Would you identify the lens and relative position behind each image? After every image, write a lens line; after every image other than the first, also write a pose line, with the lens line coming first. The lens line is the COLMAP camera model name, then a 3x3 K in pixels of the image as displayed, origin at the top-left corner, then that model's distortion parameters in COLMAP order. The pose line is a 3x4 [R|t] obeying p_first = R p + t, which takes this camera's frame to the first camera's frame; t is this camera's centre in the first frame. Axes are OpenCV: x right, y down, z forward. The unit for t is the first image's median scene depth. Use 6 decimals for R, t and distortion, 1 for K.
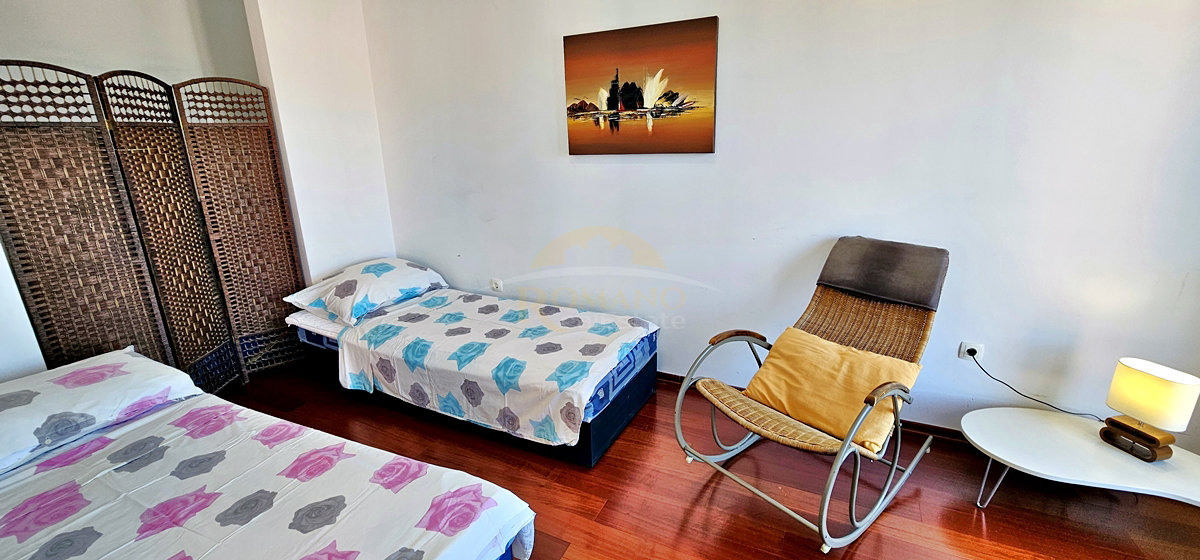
lens RADIAL K [[489.5, 0, 600.0], [0, 489.5, 280.0], [0, 0, 1]] dist [-0.001511, 0.000585]
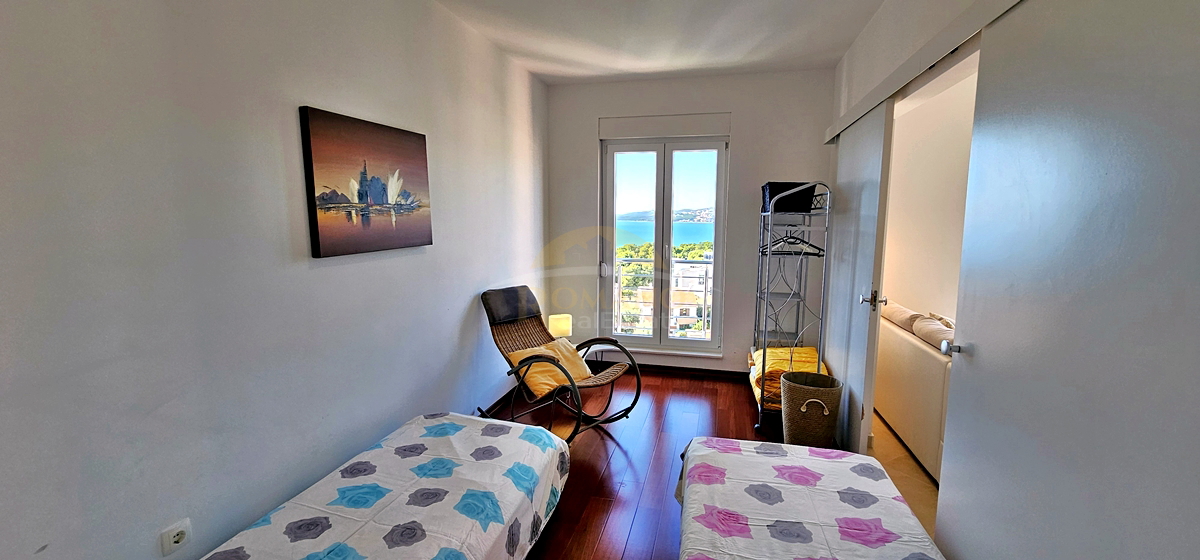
lens RADIAL K [[489.5, 0, 600.0], [0, 489.5, 280.0], [0, 0, 1]] dist [-0.001511, 0.000585]
pose [[-0.201869, -0.109515, 0.973270, -0.959087], [0.283602, 0.944620, 0.165114, -0.247211], [-0.937453, 0.309353, -0.159631, 0.800536]]
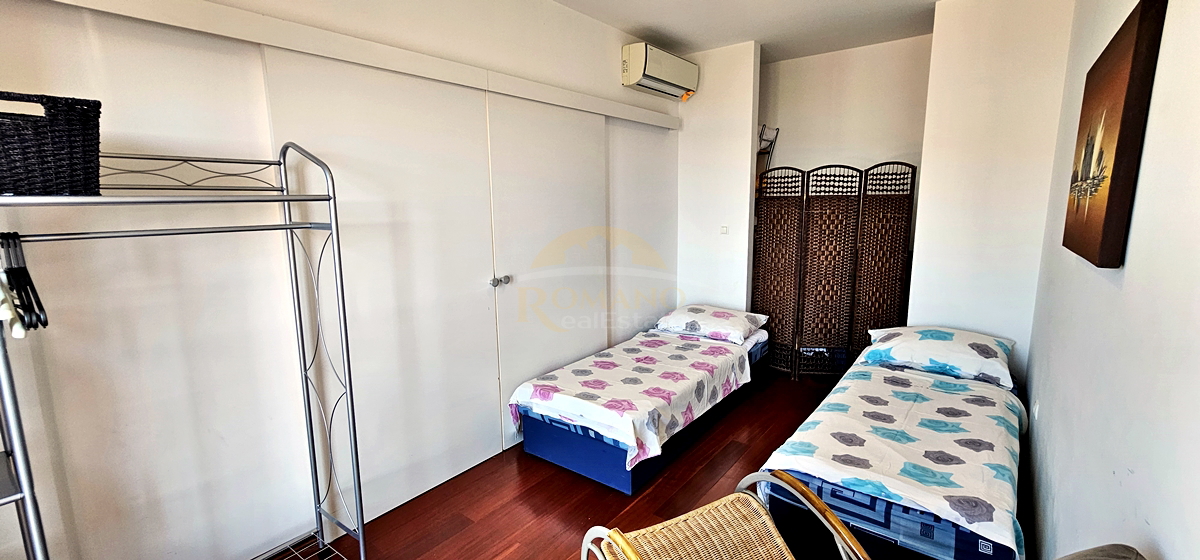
lens RADIAL K [[489.5, 0, 600.0], [0, 489.5, 280.0], [0, 0, 1]] dist [-0.001511, 0.000585]
pose [[-0.217051, 0.178804, -0.959645, 0.783301], [-0.266983, 0.934724, 0.234546, -0.219908], [0.938940, 0.307117, -0.155145, 0.579482]]
